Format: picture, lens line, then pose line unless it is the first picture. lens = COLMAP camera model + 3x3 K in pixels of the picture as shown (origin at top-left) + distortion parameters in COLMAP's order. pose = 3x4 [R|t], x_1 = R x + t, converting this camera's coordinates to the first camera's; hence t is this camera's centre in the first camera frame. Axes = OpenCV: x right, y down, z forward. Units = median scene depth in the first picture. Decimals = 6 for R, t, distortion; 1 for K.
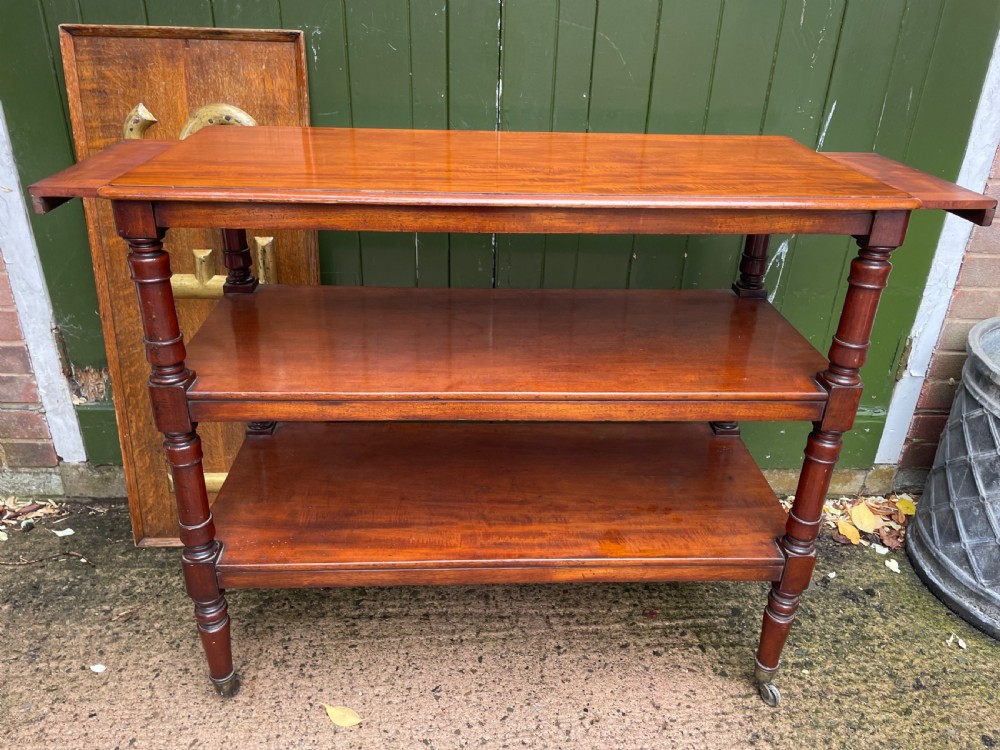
lens RADIAL K [[768.0, 0, 507.8], [0, 768.0, 371.9], [0, 0, 1]] dist [0.057177, -0.088329]
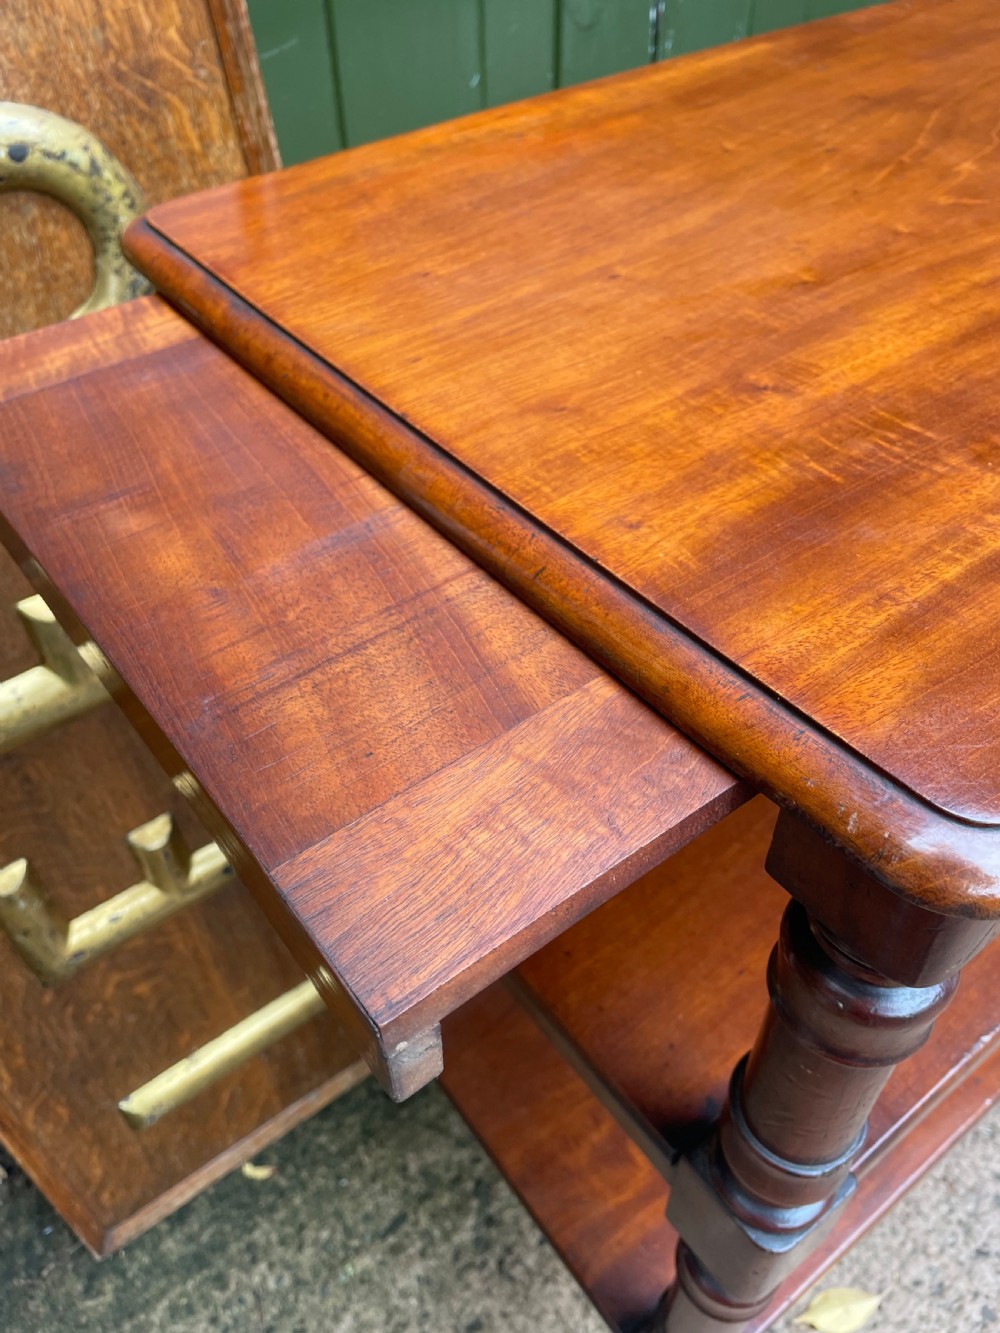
lens RADIAL K [[1042.3, 0, 489.8], [0, 1042.3, 667.0], [0, 0, 1]] dist [0.011685, -0.051887]
pose [[0.822130, -0.437112, 0.364740, -0.433816], [0.302885, 0.878319, 0.369888, -0.247437], [-0.482040, -0.193622, 0.854487, 0.552144]]
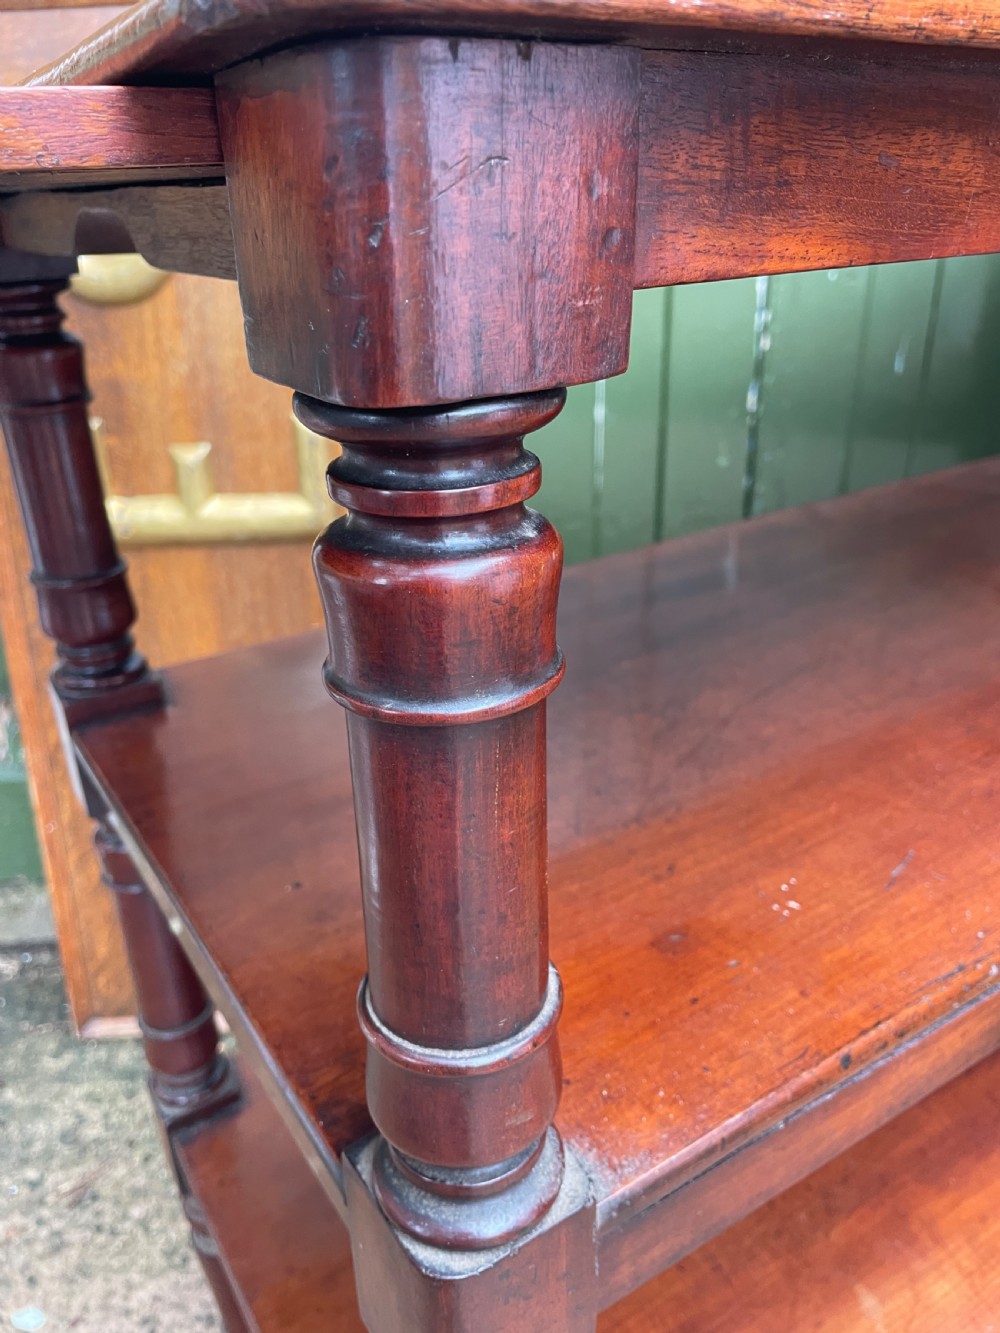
lens RADIAL K [[1046.3, 0, 502.7], [0, 1046.3, 671.2], [0, 0, 1]] dist [0.004153, -0.053228]
pose [[0.998454, -0.053002, -0.016718, -0.200666], [0.052446, 0.998108, -0.032093, 0.019634], [0.018387, 0.031167, 0.999345, 0.351736]]
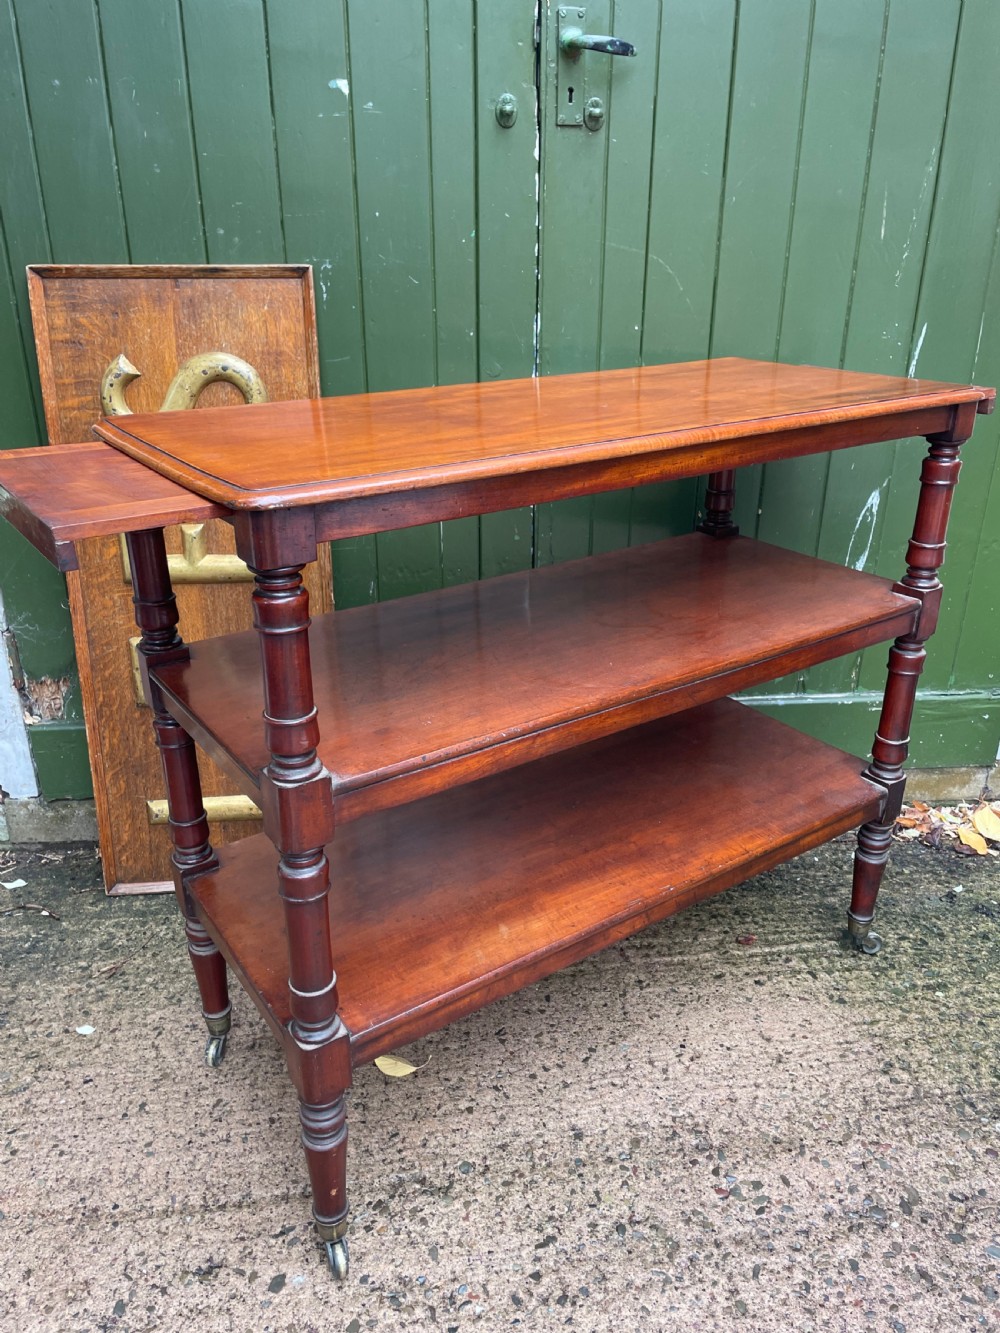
lens RADIAL K [[1023.8, 0, 499.2], [0, 1023.8, 665.9], [0, 0, 1]] dist [0.057177, -0.088329]
pose [[0.998851, -0.043750, 0.019552, -0.093779], [0.044884, 0.997072, -0.061904, 0.083859], [-0.016787, 0.062711, 0.997891, -0.119802]]
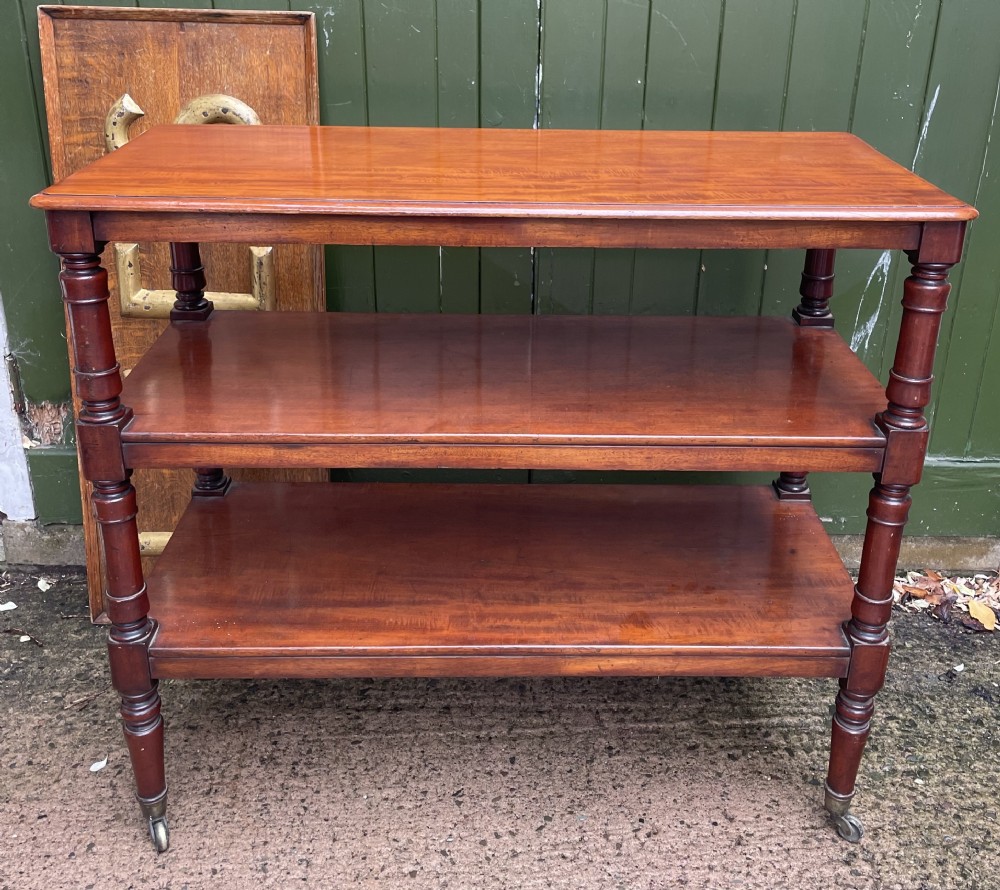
lens RADIAL K [[1069.9, 0, 534.8], [0, 1069.9, 344.4], [0, 0, 1]] dist [0.010880, 0.000000]
pose [[0.999537, 0.001314, -0.030406, 0.021158], [-0.004041, 0.995953, -0.089784, 0.038945], [0.030165, 0.089866, 0.995497, -0.156143]]
